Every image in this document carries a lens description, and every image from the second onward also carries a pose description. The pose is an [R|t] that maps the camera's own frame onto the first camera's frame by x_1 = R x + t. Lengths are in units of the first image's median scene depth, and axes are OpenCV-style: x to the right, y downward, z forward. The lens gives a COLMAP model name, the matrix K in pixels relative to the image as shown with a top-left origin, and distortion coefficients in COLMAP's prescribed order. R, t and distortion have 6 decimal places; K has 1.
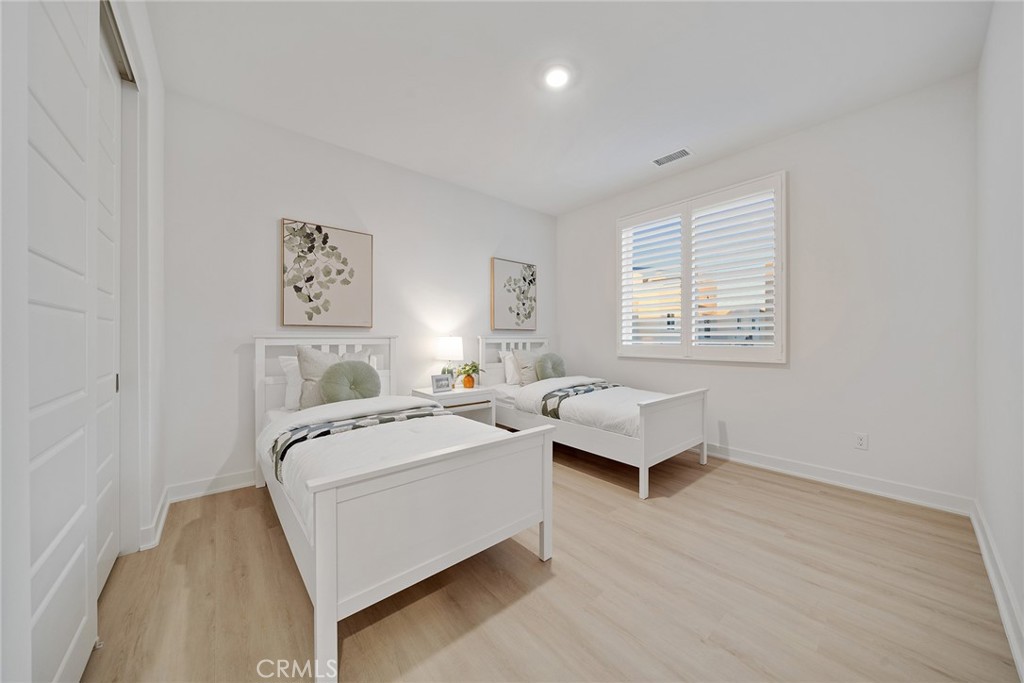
lens RADIAL K [[348.7, 0, 515.3], [0, 348.7, 339.9], [0, 0, 1]] dist [-0.009700, -0.000025]
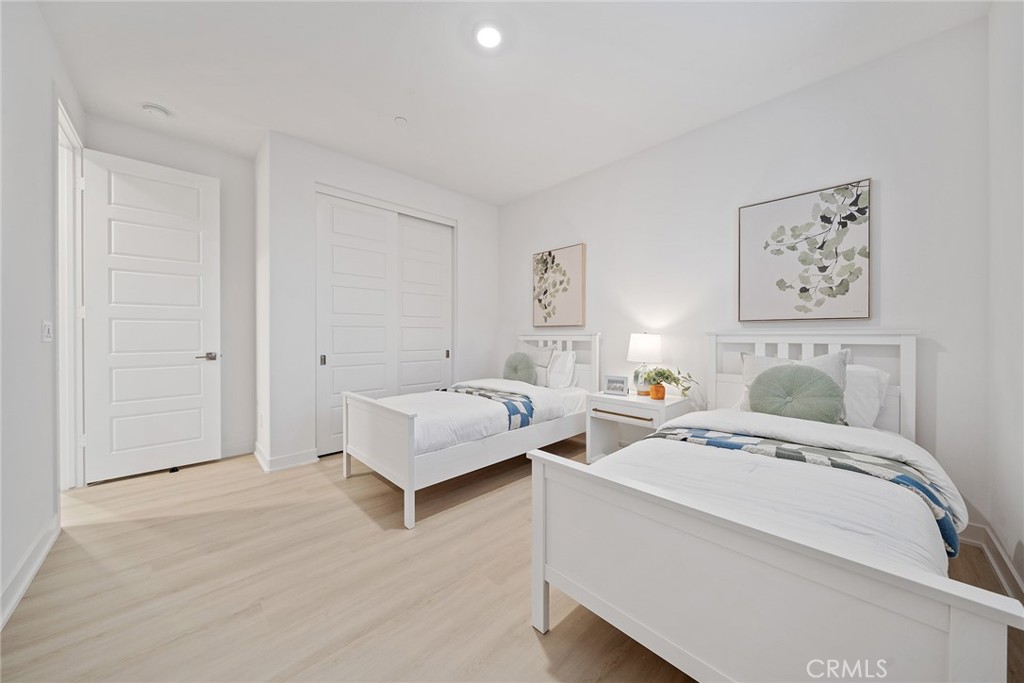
lens RADIAL K [[348.7, 0, 510.1], [0, 348.7, 335.8], [0, 0, 1]] dist [-0.009700, -0.000025]
pose [[0.052591, -0.000107, -0.998616, 0.733958], [-0.005191, 0.999986, -0.000381, -0.001956], [0.998603, 0.005204, 0.052590, 0.745220]]
